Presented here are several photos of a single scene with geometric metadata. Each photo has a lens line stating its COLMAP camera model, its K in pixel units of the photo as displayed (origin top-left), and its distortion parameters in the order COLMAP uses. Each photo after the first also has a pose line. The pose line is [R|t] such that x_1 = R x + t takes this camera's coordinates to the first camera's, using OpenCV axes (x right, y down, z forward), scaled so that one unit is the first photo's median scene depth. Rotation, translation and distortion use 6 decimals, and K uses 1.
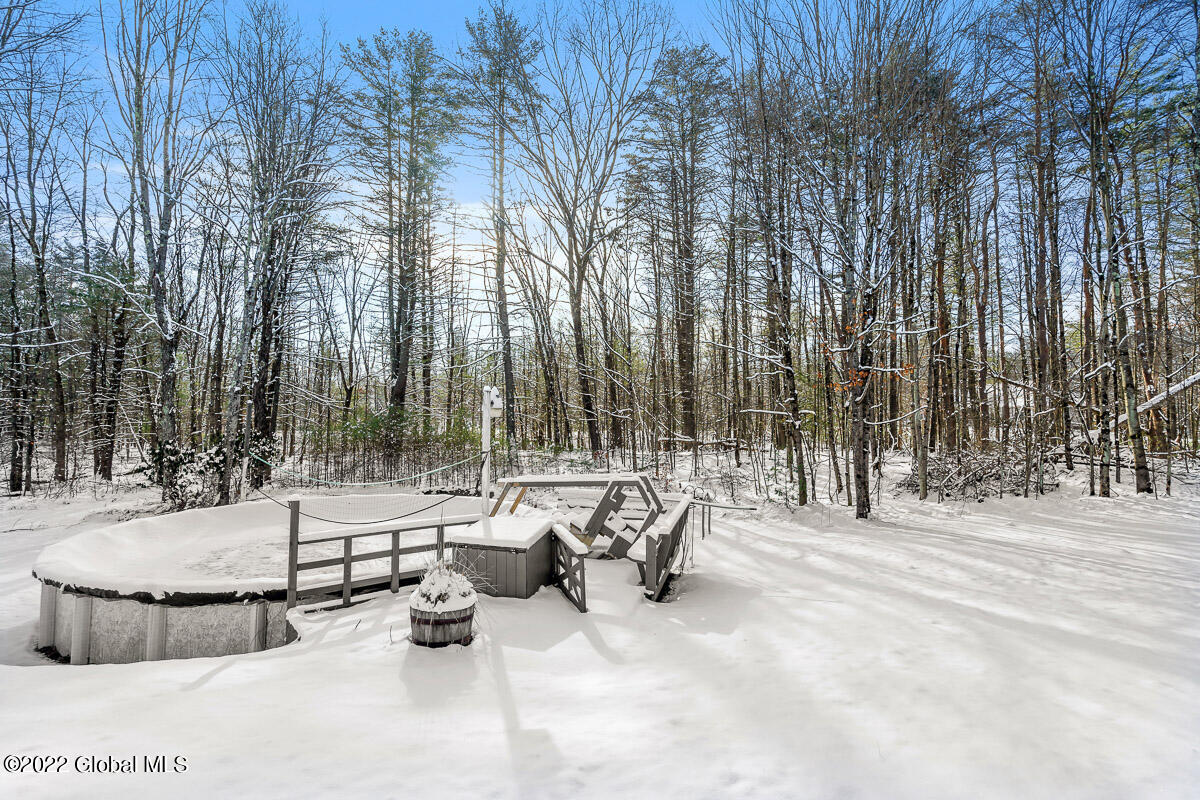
lens RADIAL K [[540.0, 0, 600.0], [0, 540.0, 400.0], [0, 0, 1]] dist [-0.008346, -0.000140]
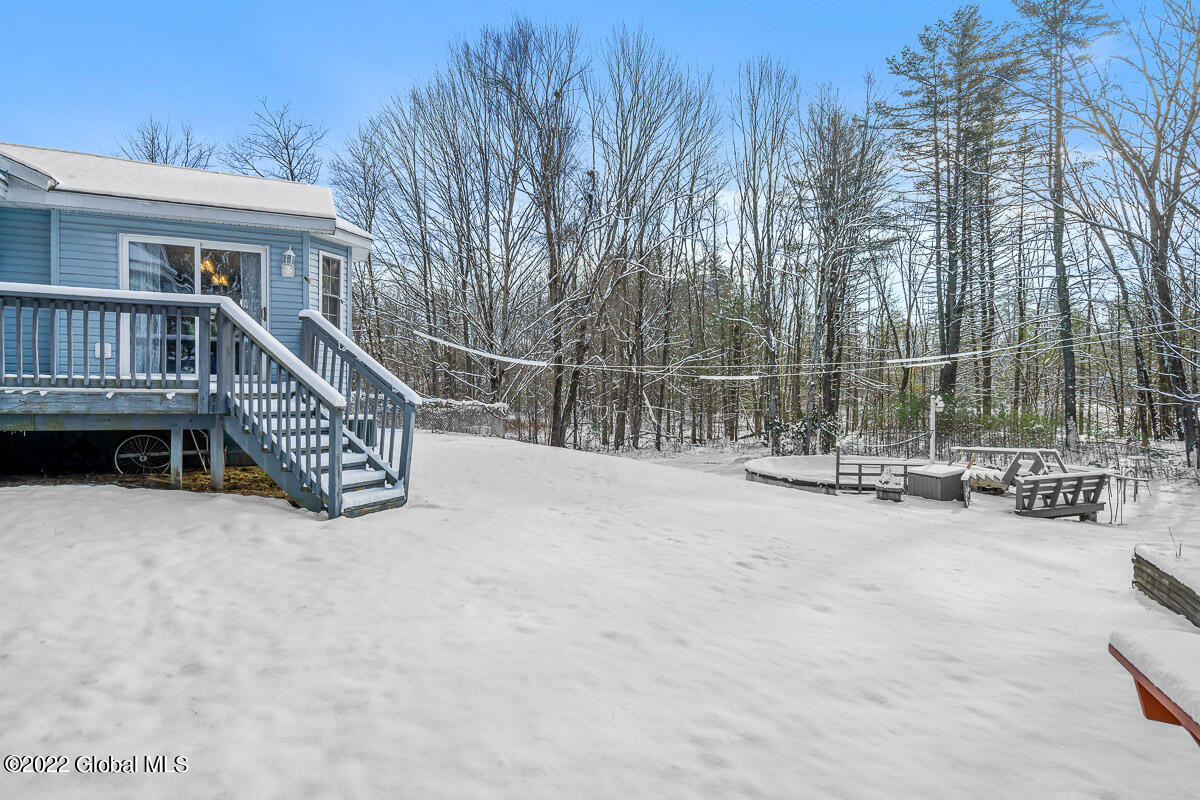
lens RADIAL K [[676.5, 0, 600.0], [0, 676.5, 400.0], [0, 0, 1]] dist [0.001331, 0.000655]
pose [[0.629304, 0.010999, -0.777081, 0.305098], [0.028153, 0.998921, 0.036938, -0.044193], [0.776649, -0.045123, 0.628315, -0.471589]]
